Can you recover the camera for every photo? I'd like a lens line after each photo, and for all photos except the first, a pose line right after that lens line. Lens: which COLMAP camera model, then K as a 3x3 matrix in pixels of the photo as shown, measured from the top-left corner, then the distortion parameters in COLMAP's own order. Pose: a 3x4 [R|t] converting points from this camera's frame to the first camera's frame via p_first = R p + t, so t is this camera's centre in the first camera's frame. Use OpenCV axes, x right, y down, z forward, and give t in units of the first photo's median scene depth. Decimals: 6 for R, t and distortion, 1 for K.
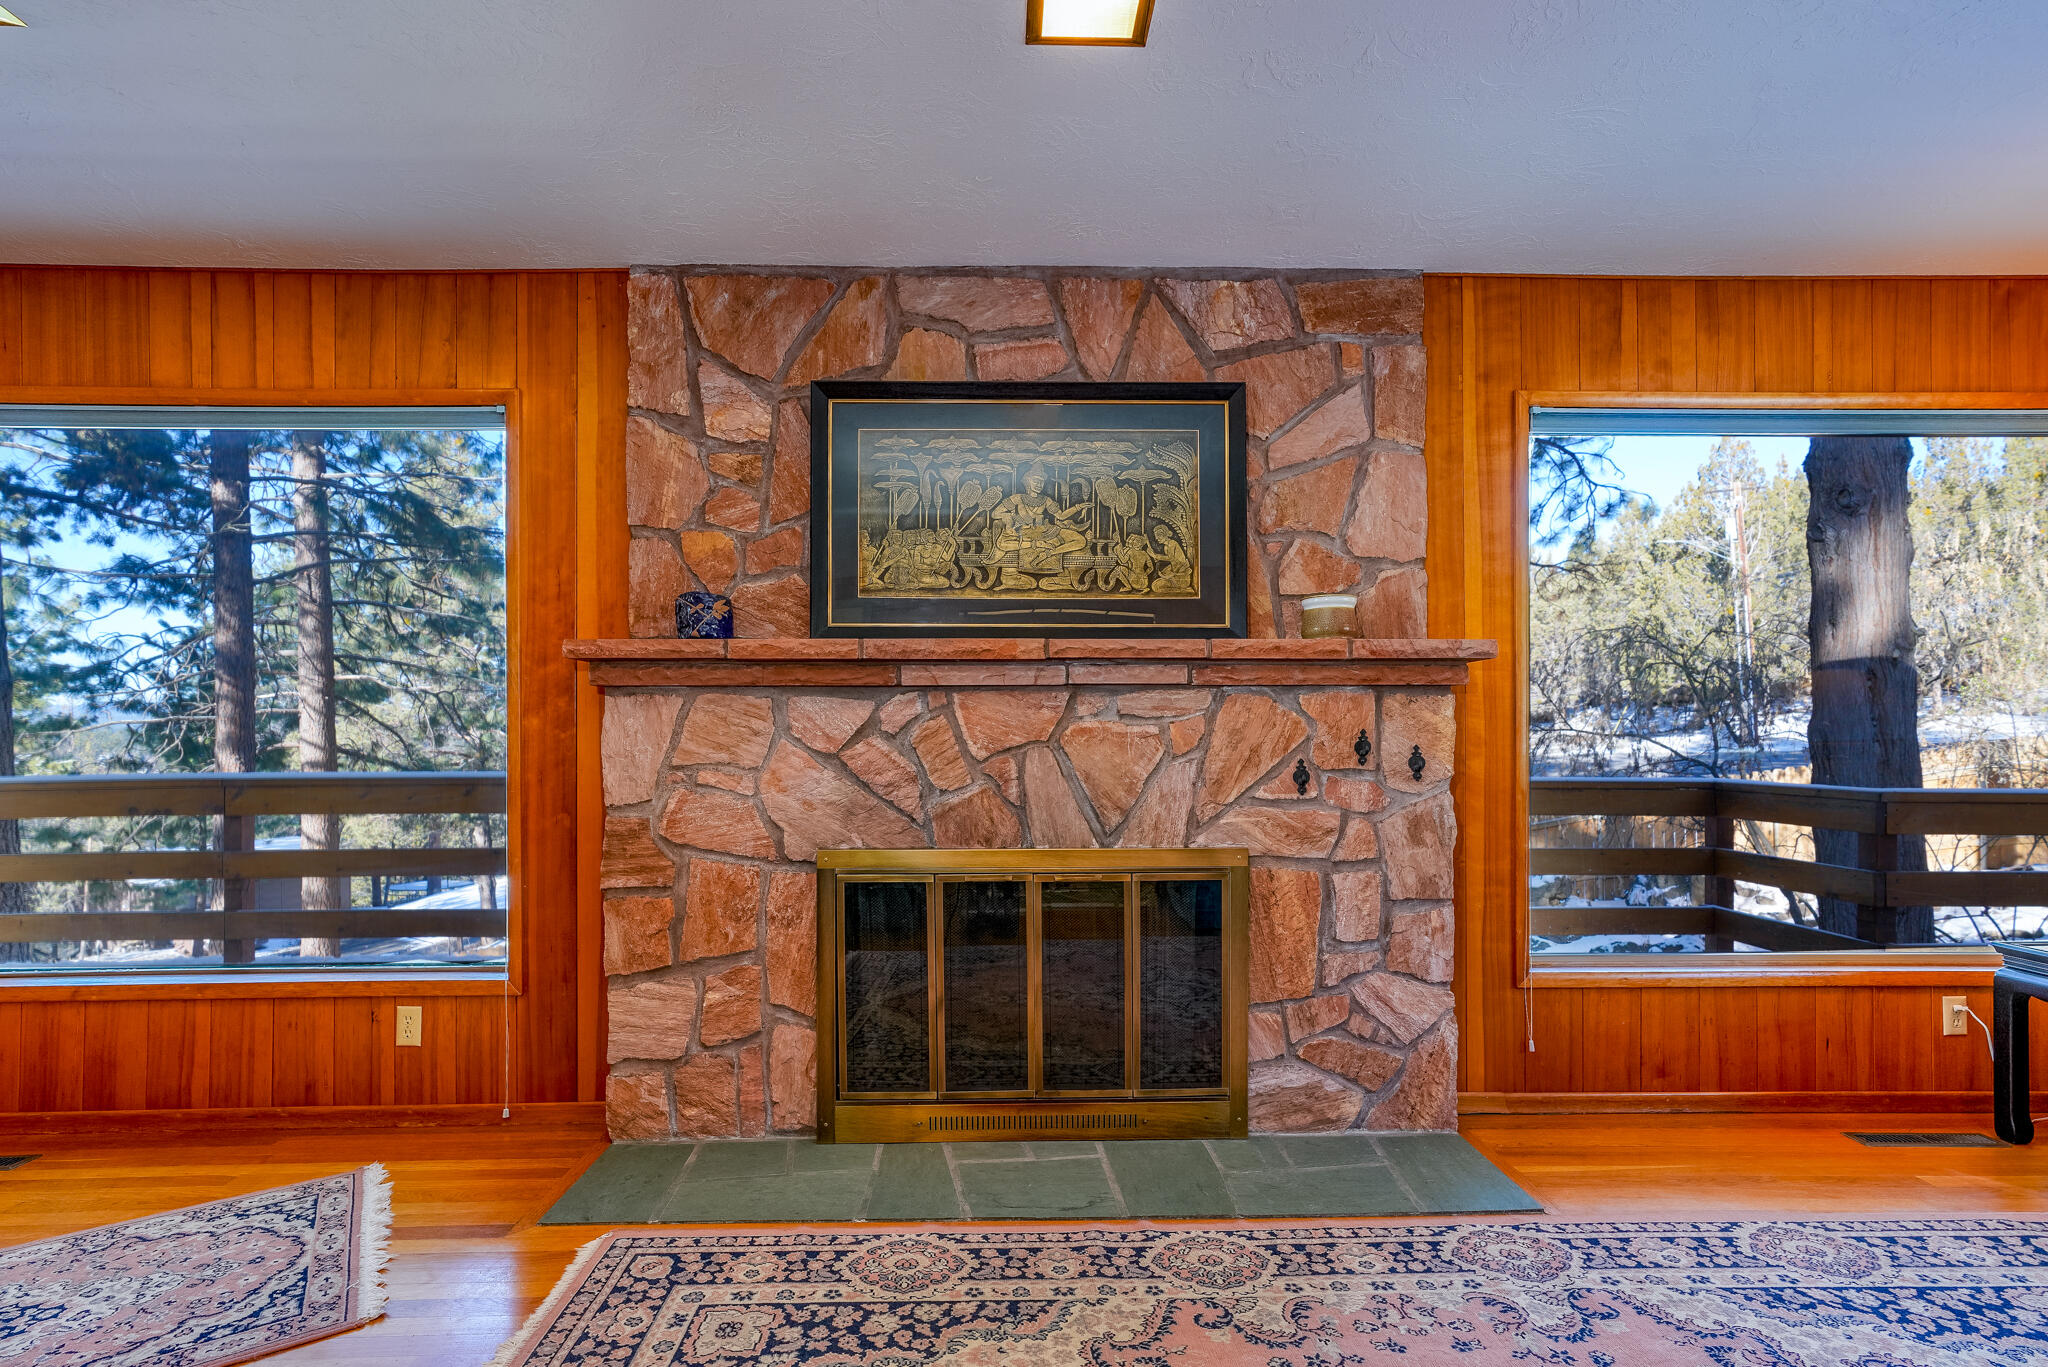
lens RADIAL K [[974.5, 0, 1033.7], [0, 974.5, 732.8], [0, 0, 1]] dist [-0.002894, 0.007060]
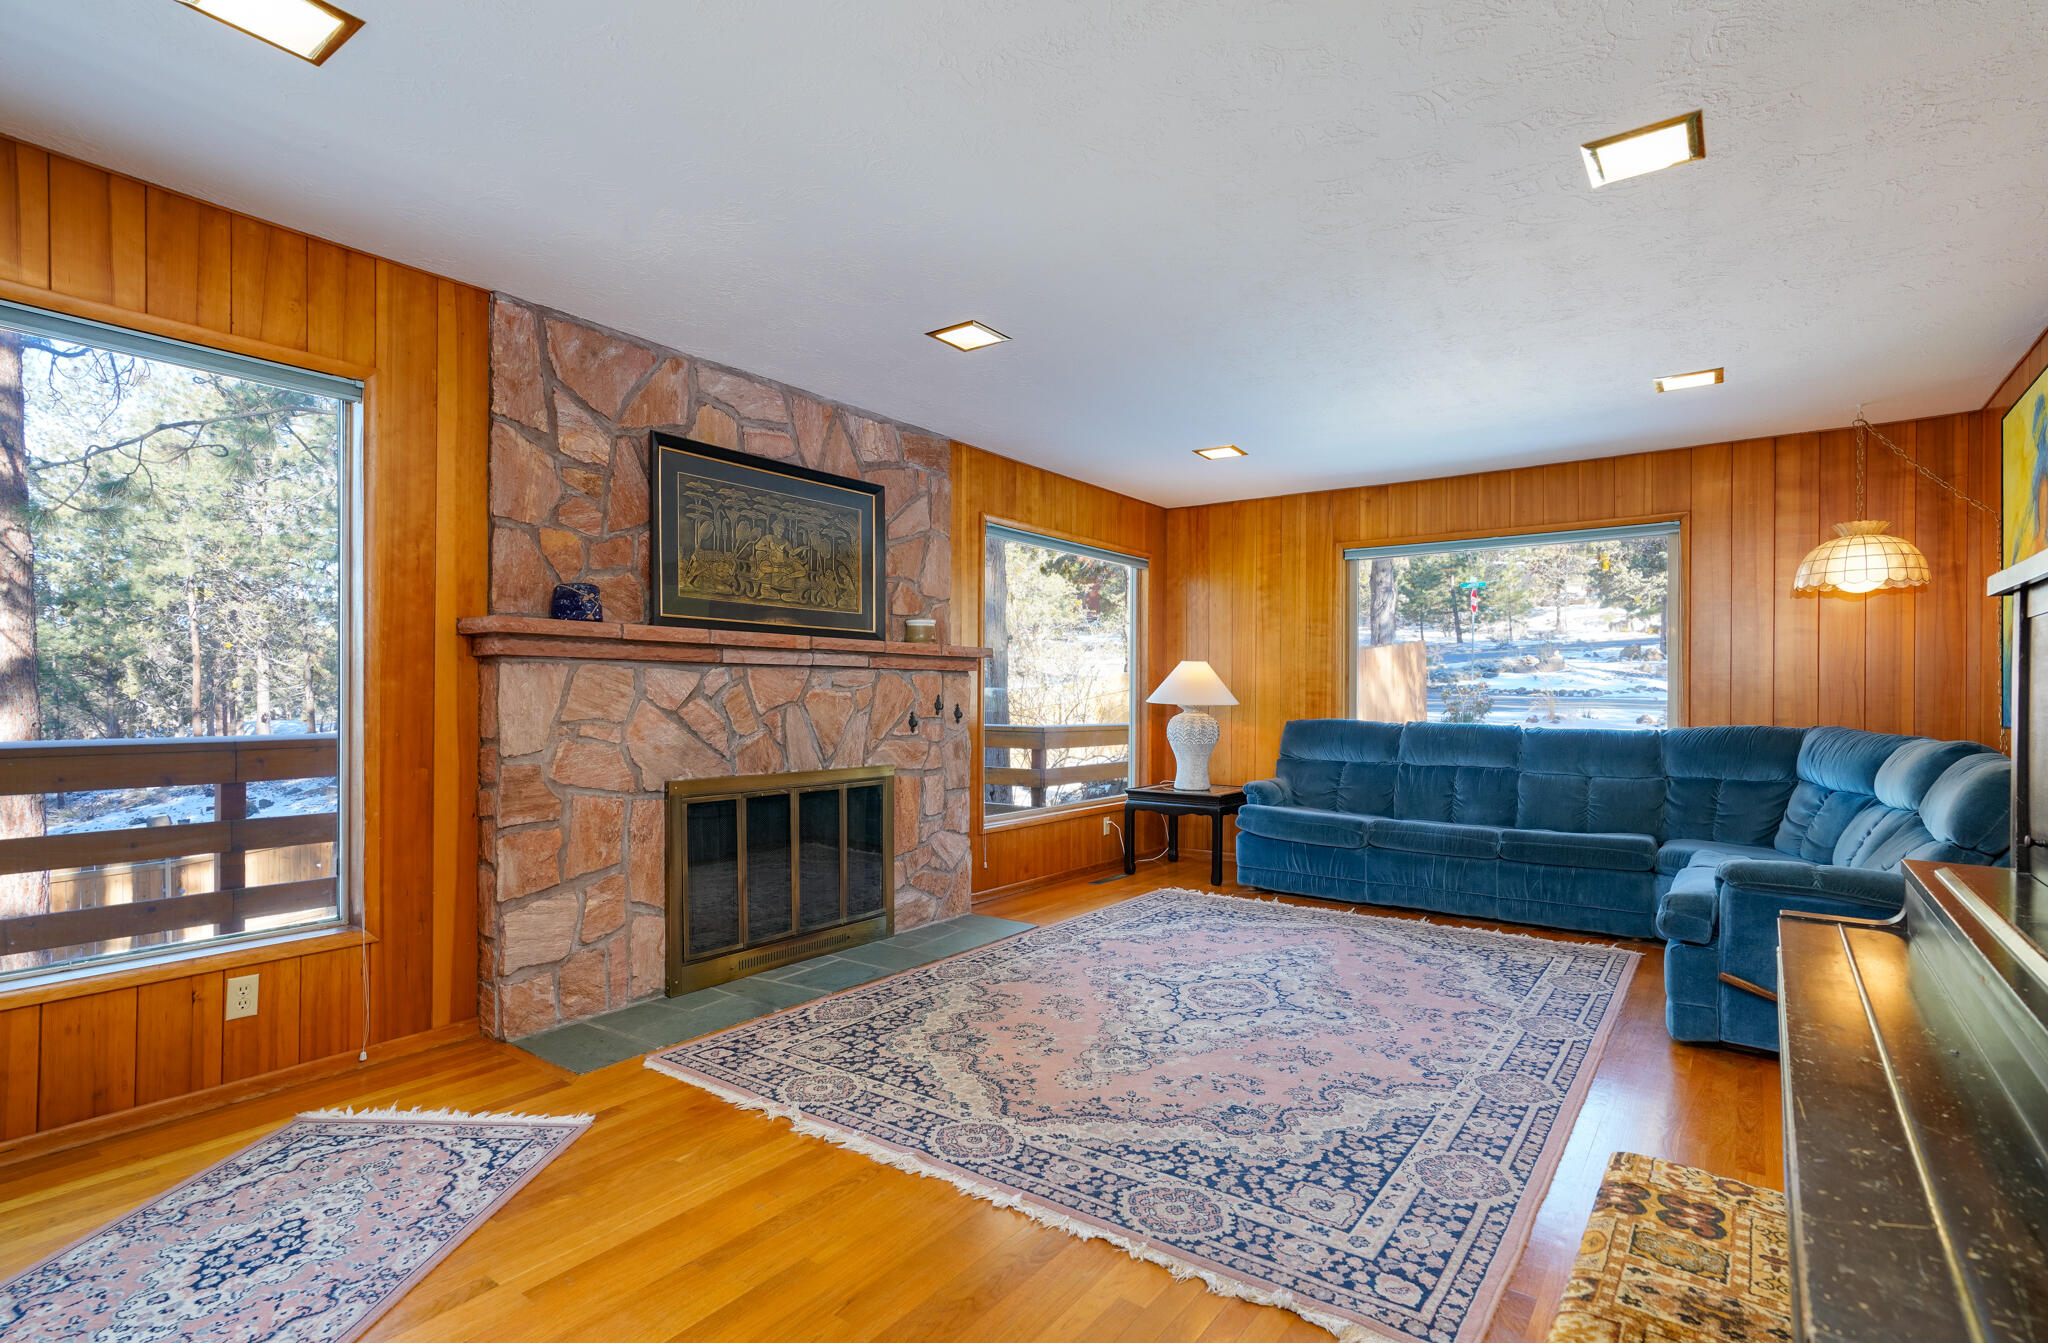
lens RADIAL K [[987.2, 0, 1023.2], [0, 987.2, 689.7], [0, 0, 1]] dist [0.027078, 0.000212]
pose [[0.615825, 0.009085, 0.787831, -0.991974], [-0.006677, 0.999958, -0.006312, -0.002682], [-0.787855, -0.001374, 0.615860, -0.234536]]
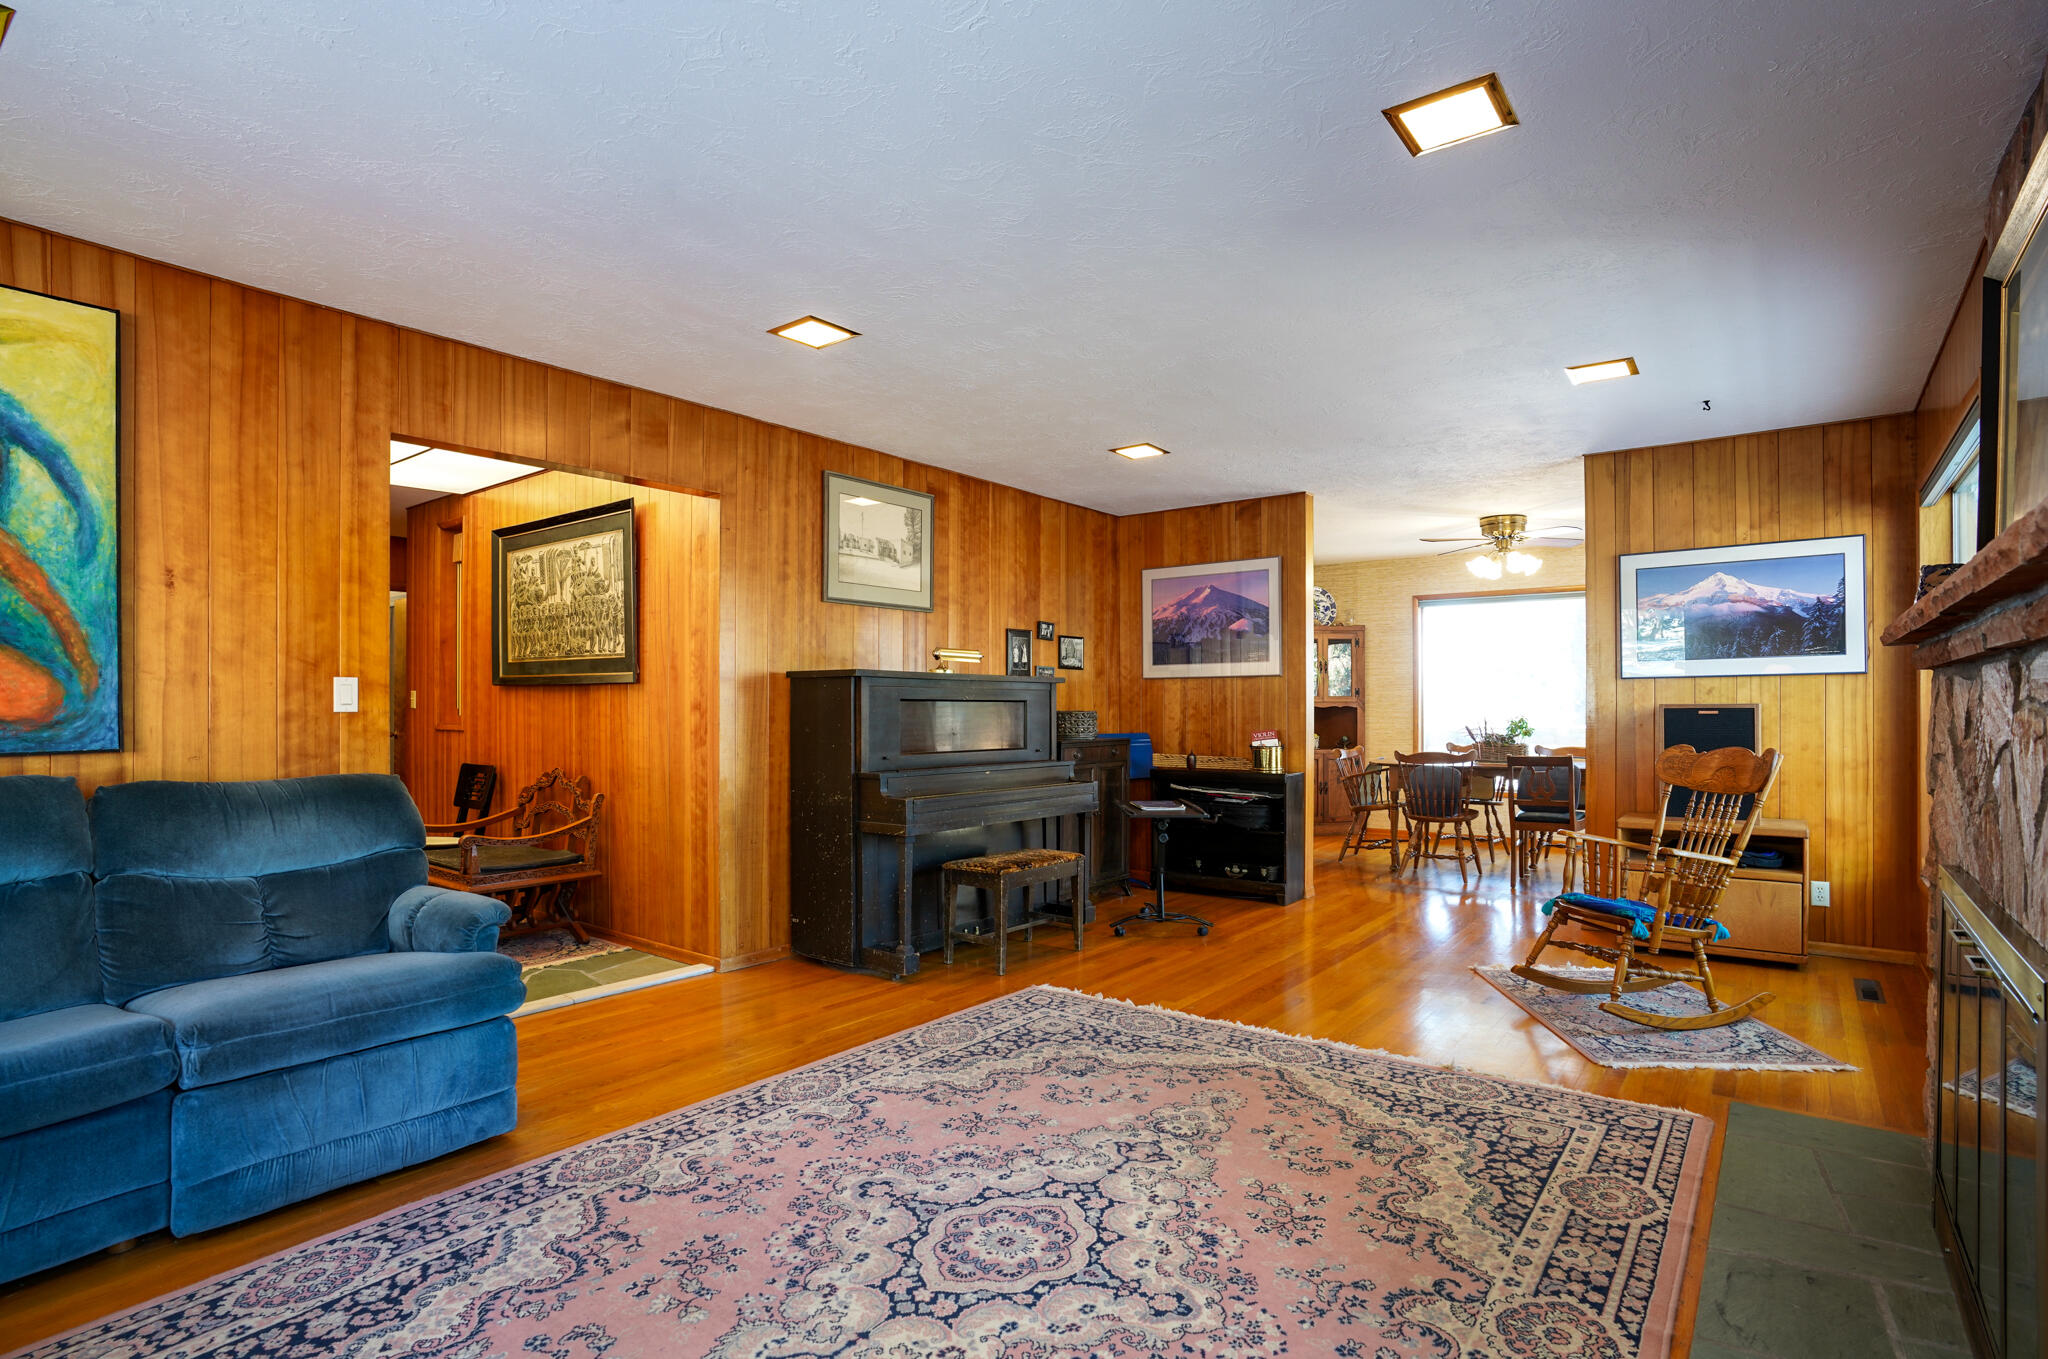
lens RADIAL K [[992.2, 0, 1032.4], [0, 992.2, 696.6], [0, 0, 1]] dist [-0.023619, -0.000219]
pose [[-0.631726, -0.006780, -0.775162, 0.886849], [0.001413, 0.999950, -0.009897, -0.015418], [0.775190, -0.007348, -0.631685, 0.914473]]
